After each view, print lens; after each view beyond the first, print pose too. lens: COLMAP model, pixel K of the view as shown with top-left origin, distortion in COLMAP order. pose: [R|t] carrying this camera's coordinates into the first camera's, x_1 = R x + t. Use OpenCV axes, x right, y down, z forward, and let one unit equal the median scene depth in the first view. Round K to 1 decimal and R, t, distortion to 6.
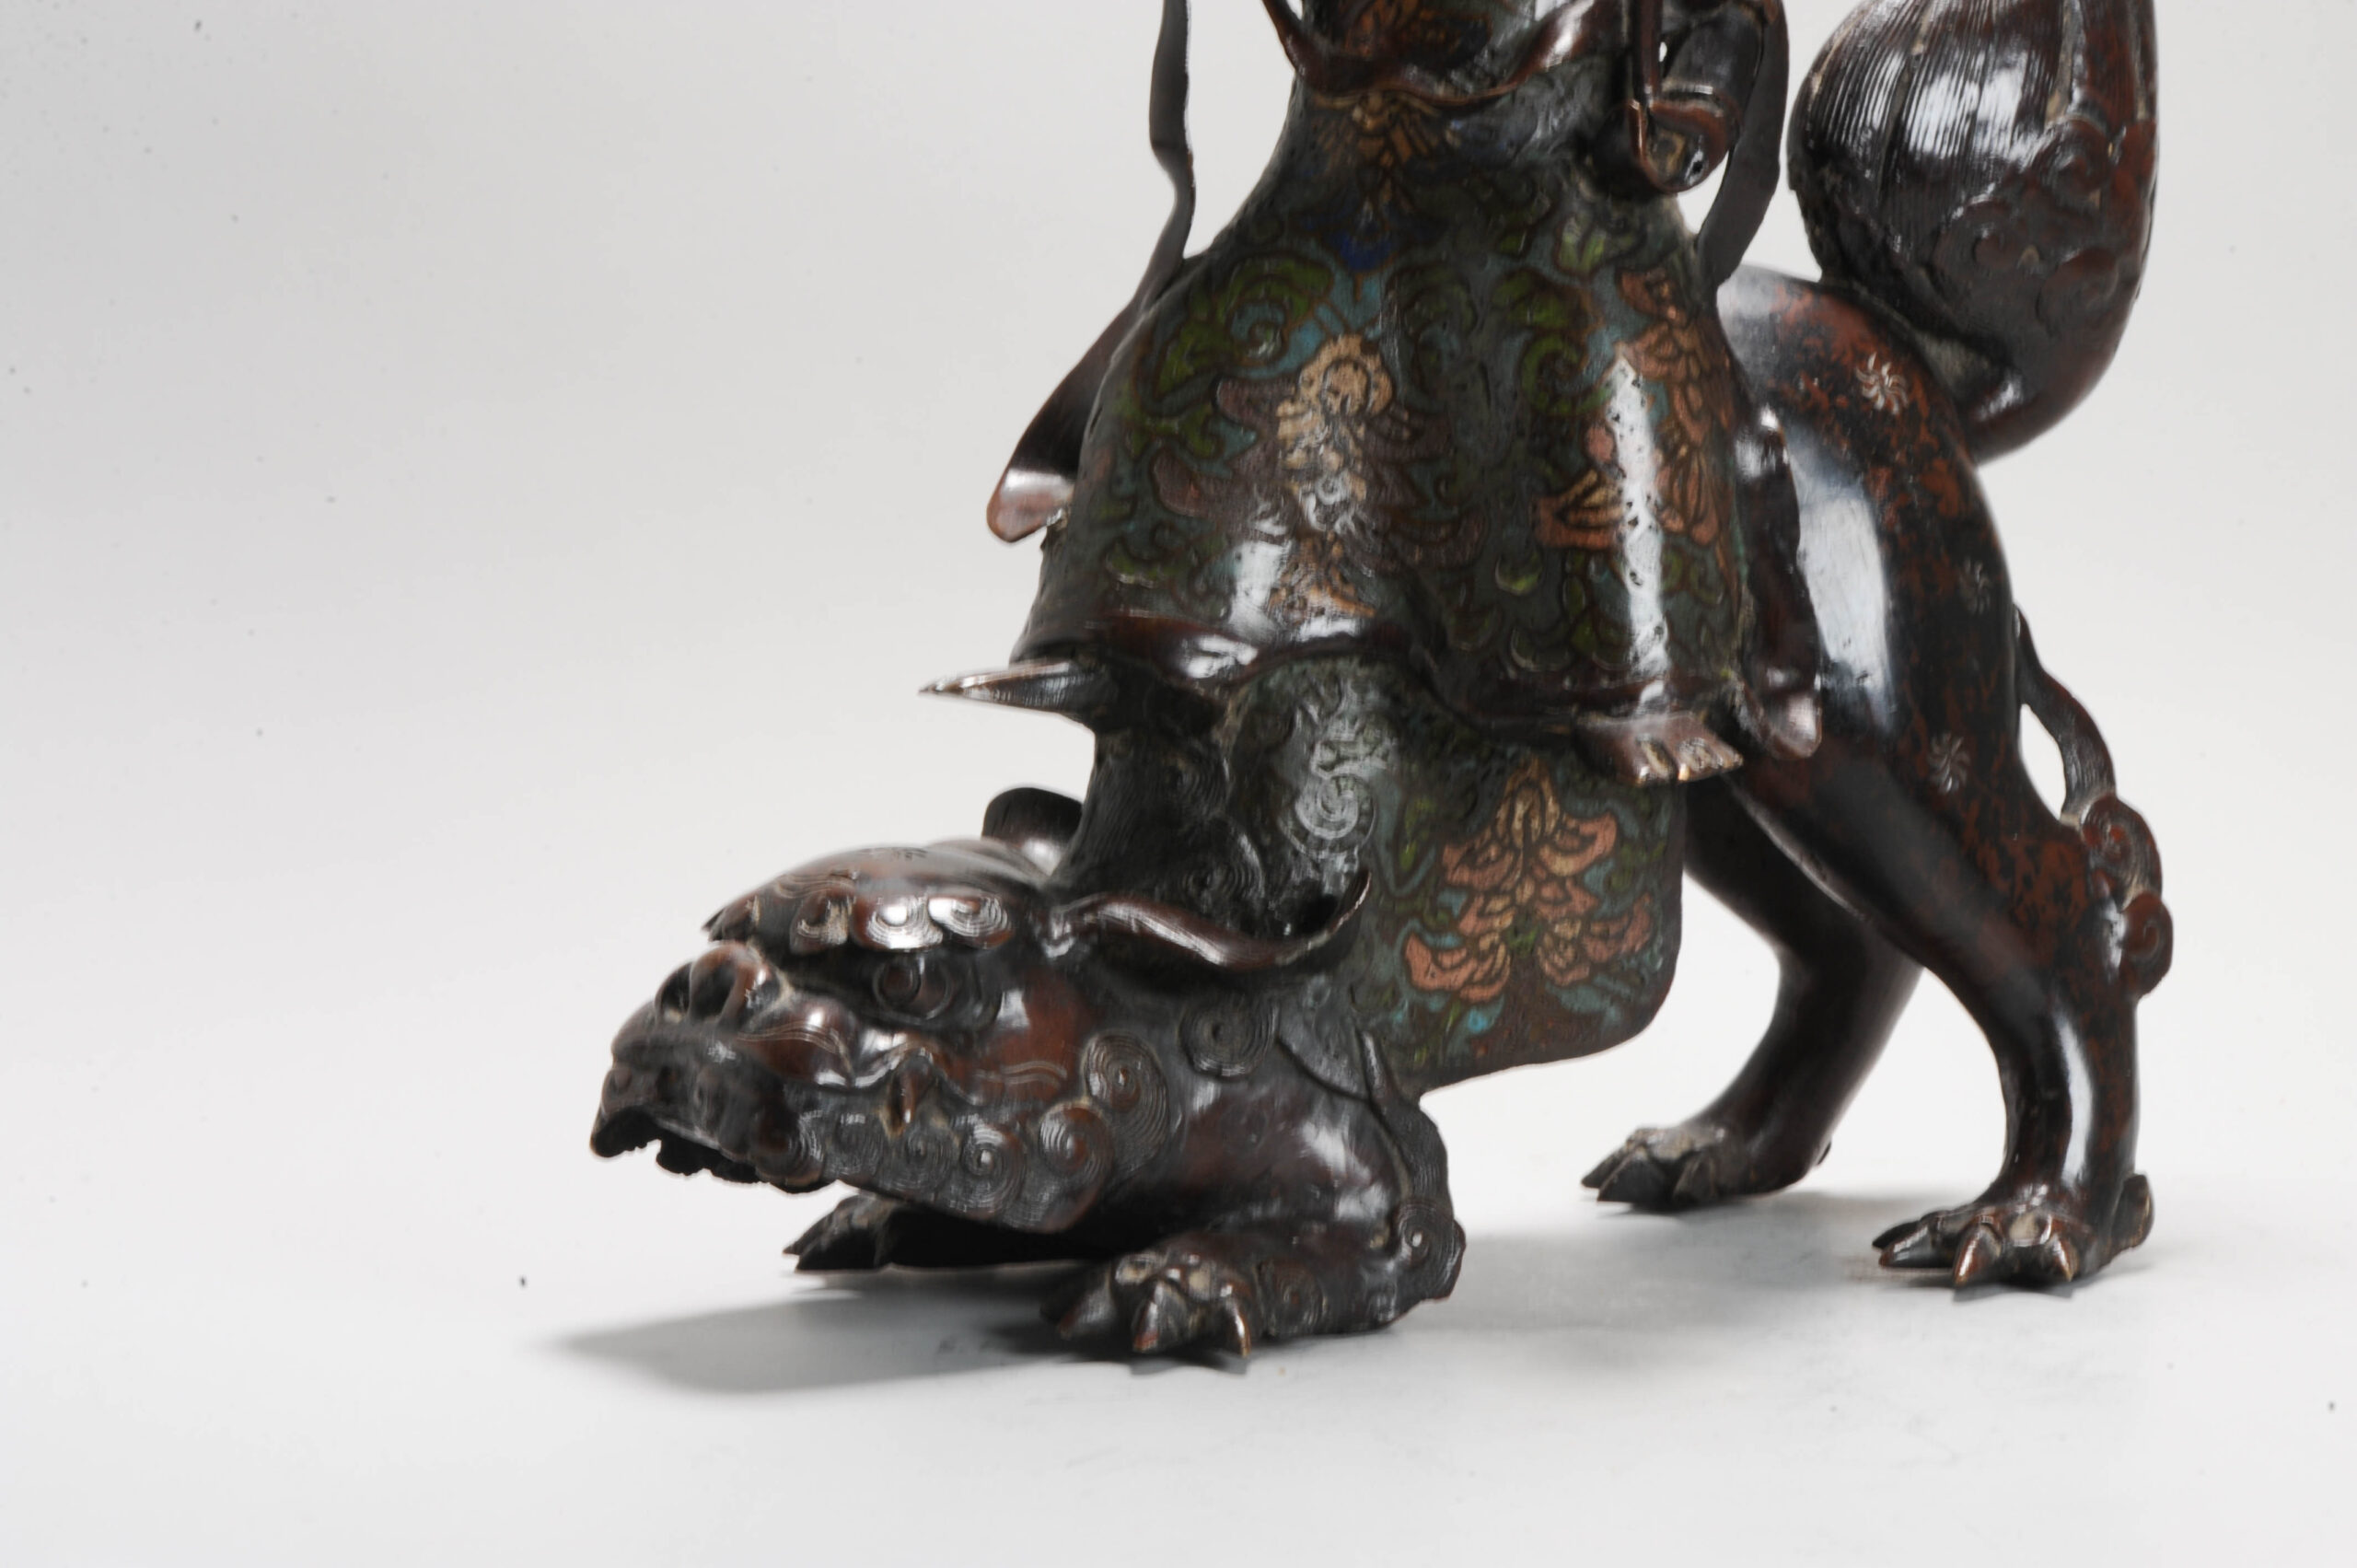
lens RADIAL K [[7046.5, 0, 1177.1], [0, 7046.5, 780.4], [0, 0, 1]] dist [-0.155416, 0.000000]
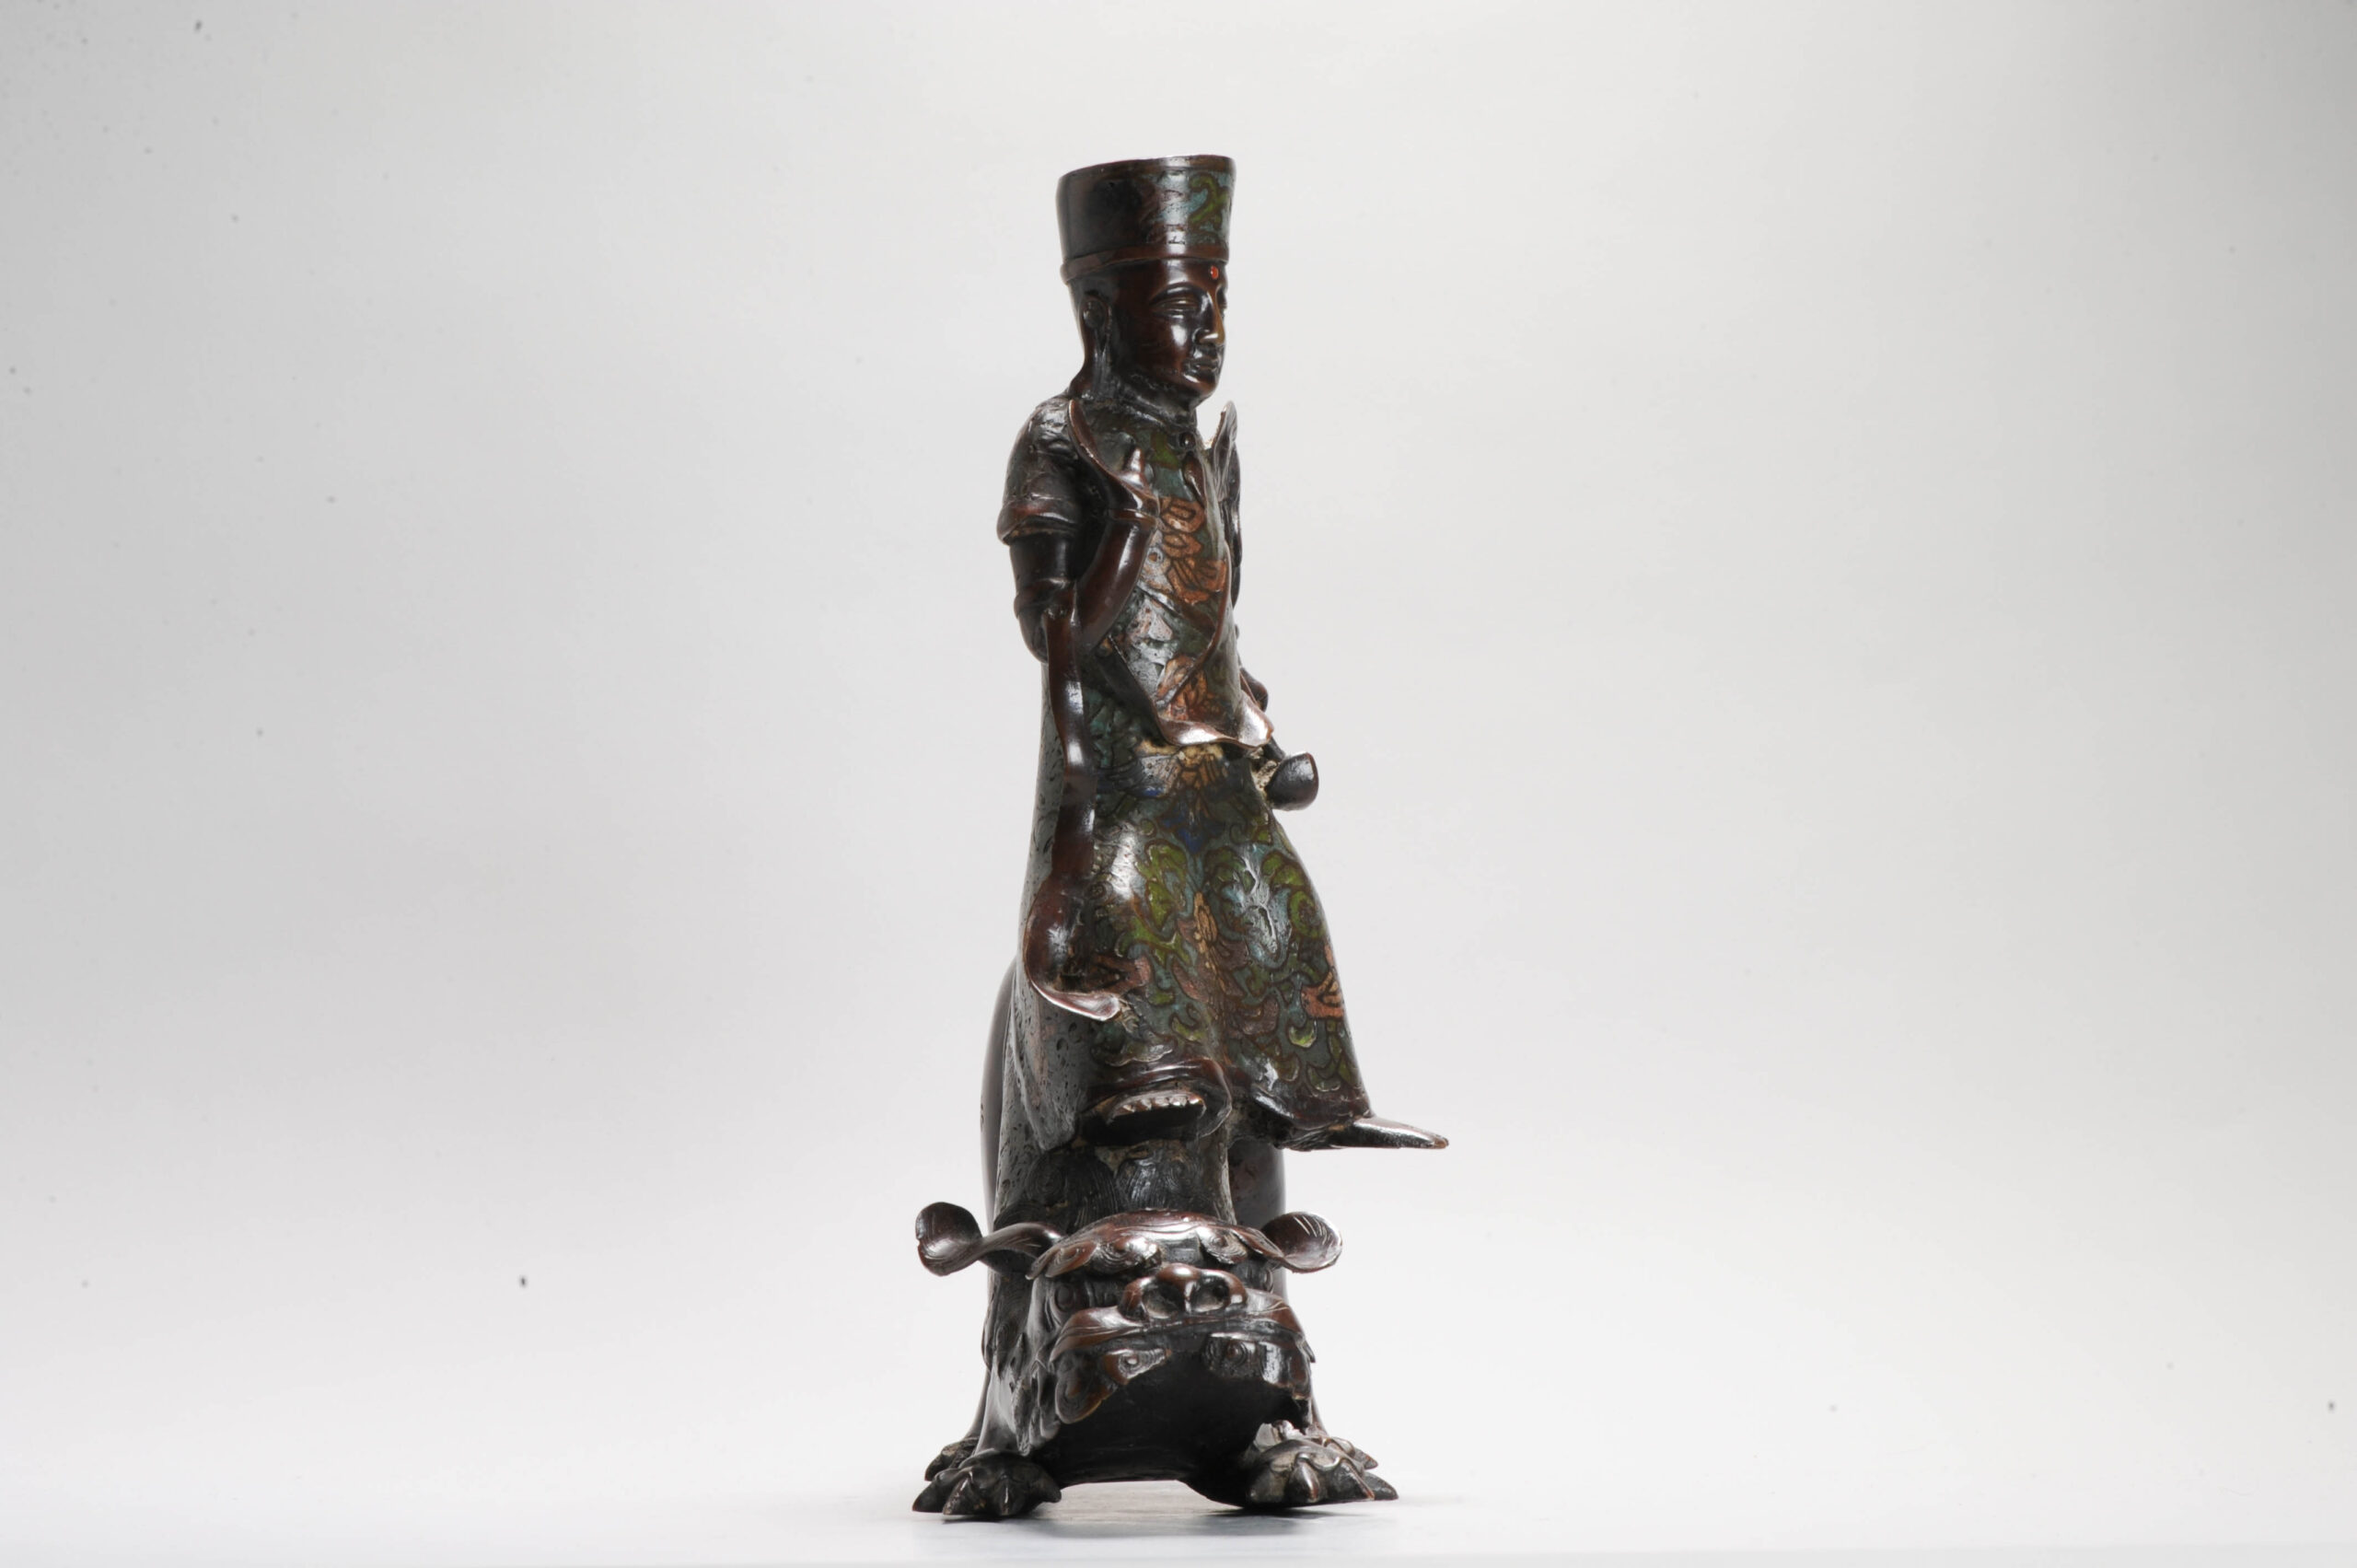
lens RADIAL K [[7046.5, 0, 1178.8], [0, 7046.5, 778.0], [0, 0, 1]] dist [-0.155416, 0.000000]
pose [[0.385417, 0.033997, 0.922116, -1.411508], [0.109489, 0.990576, -0.082284, 0.041480], [-0.916224, 0.132675, 0.378063, 0.377200]]
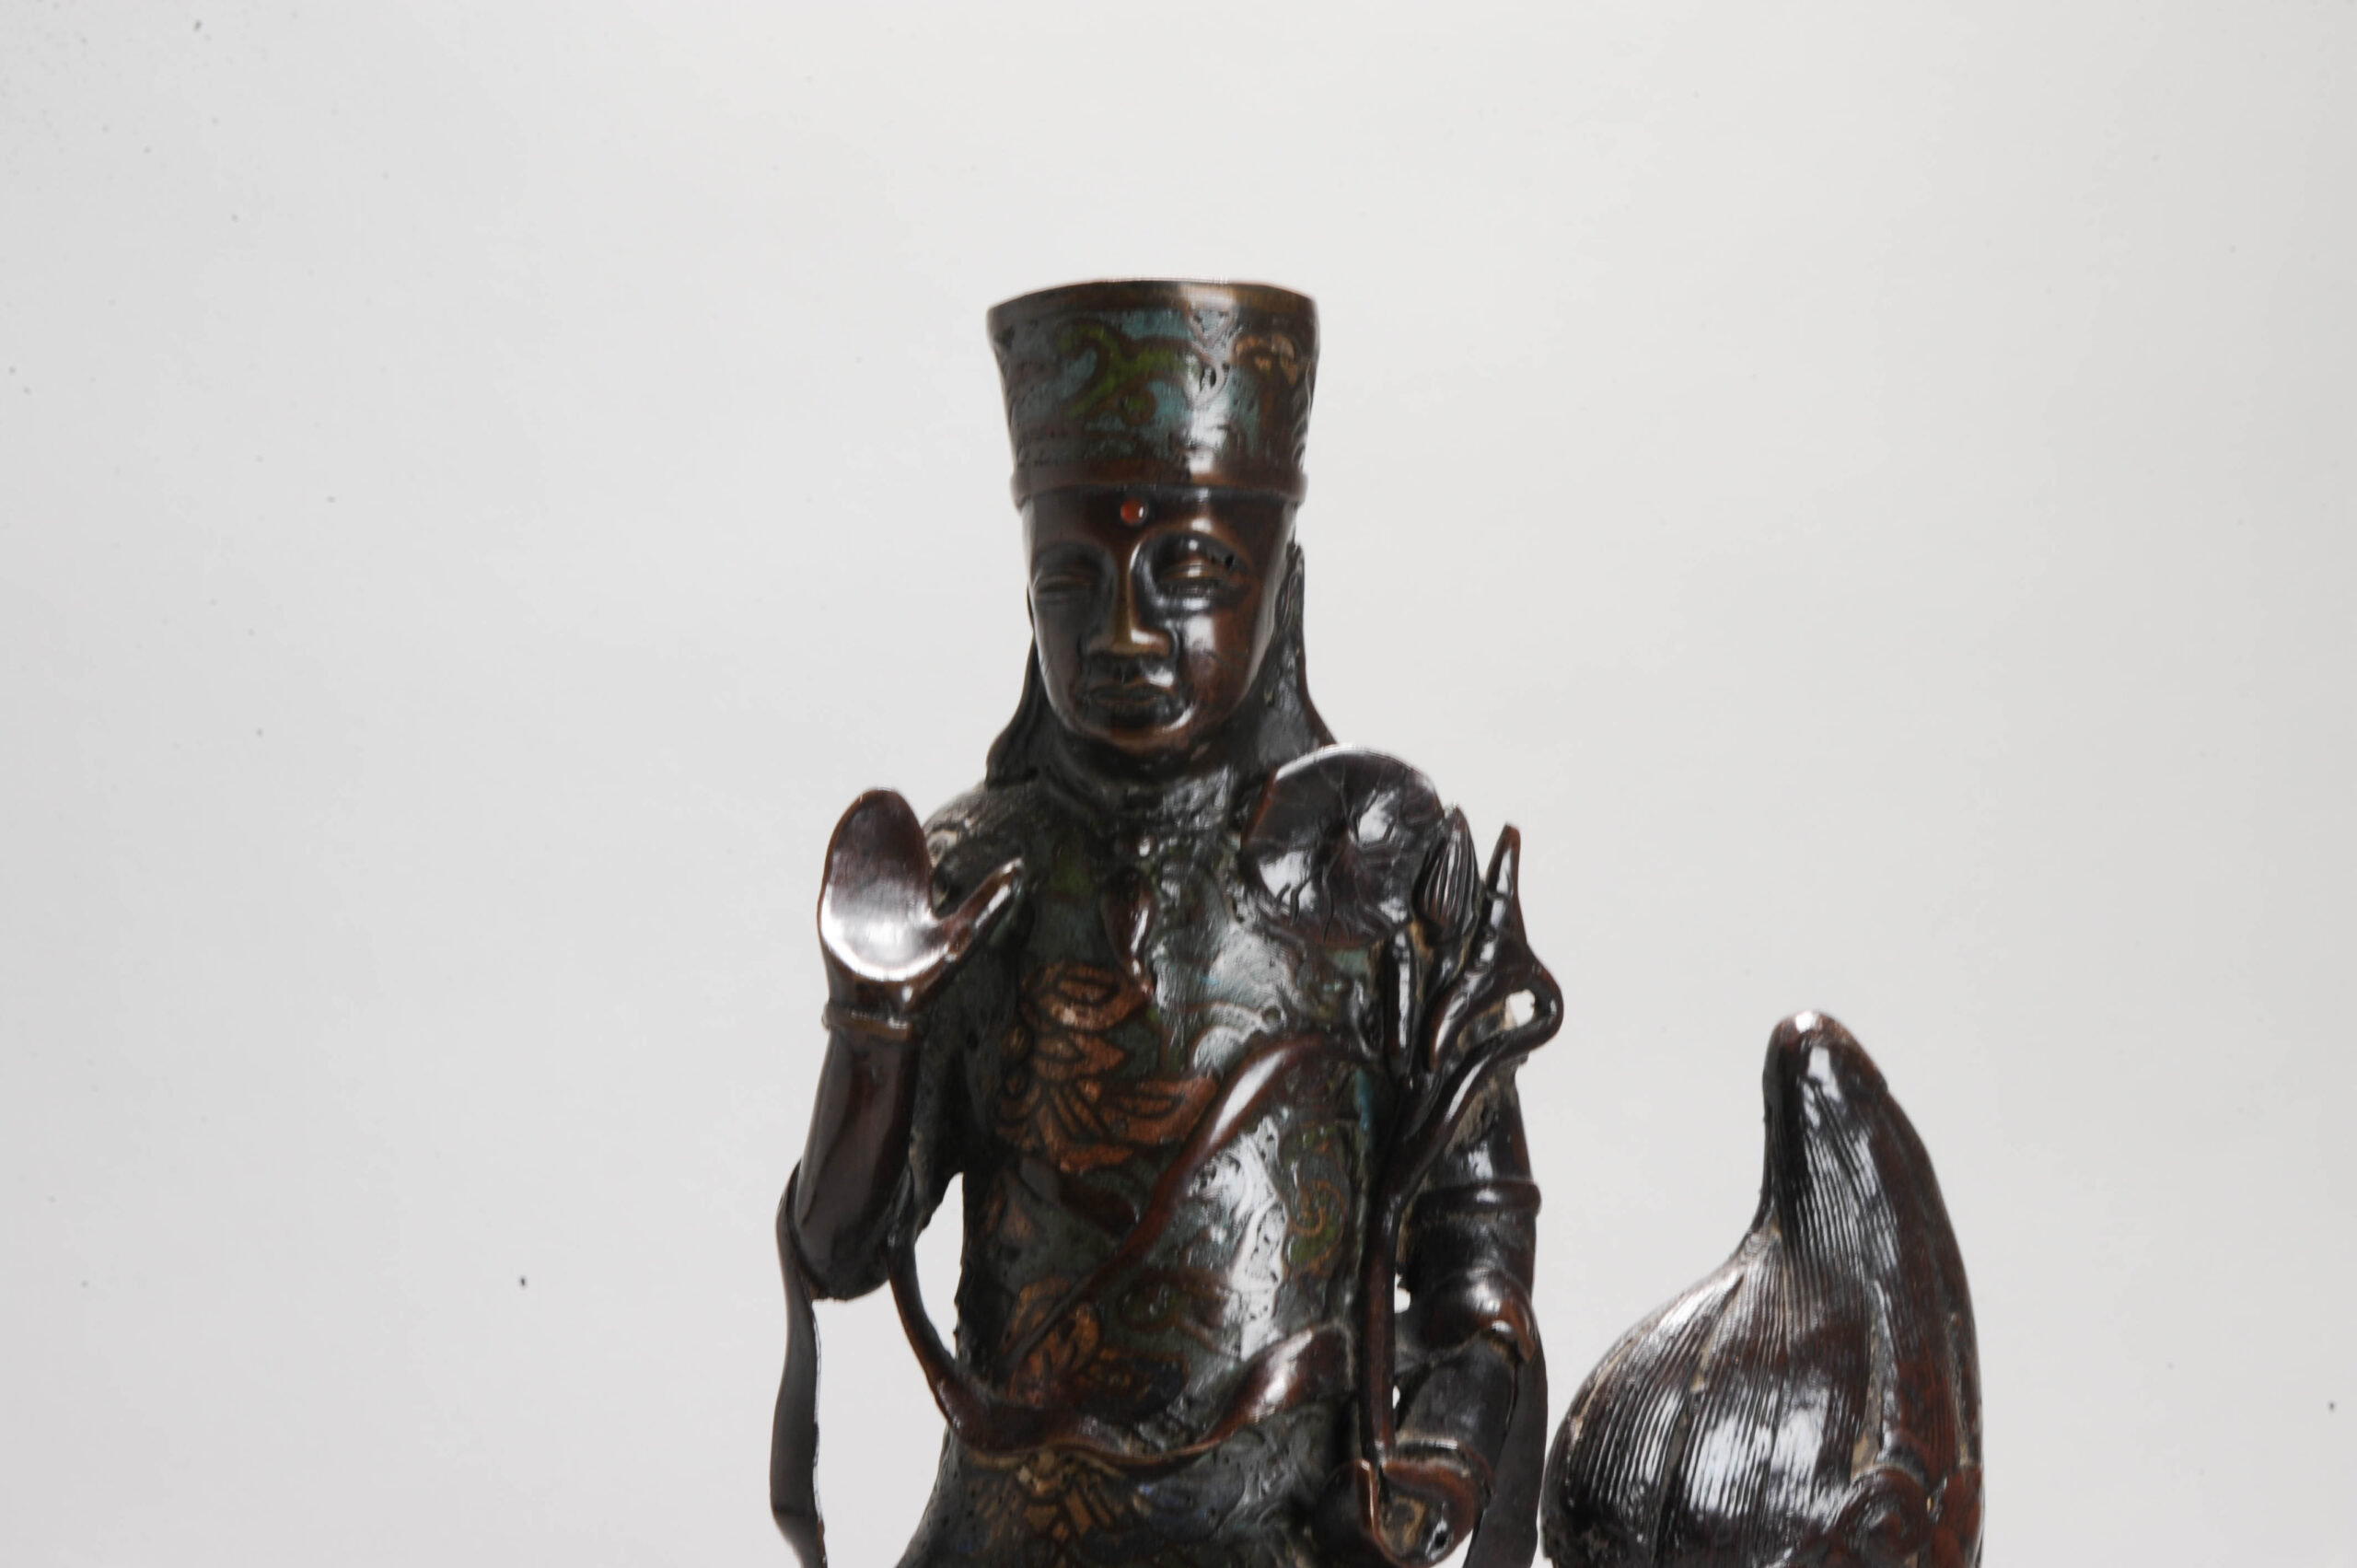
lens RADIAL K [[7046.5, 0, 1179.8], [0, 7046.5, 783.7], [0, 0, 1]] dist [-0.155416, 0.000000]
pose [[0.998605, 0.000838, 0.052796, 0.000357], [0.008300, 0.984955, -0.172612, -0.031365], [-0.052147, 0.172810, 0.983574, 0.173121]]
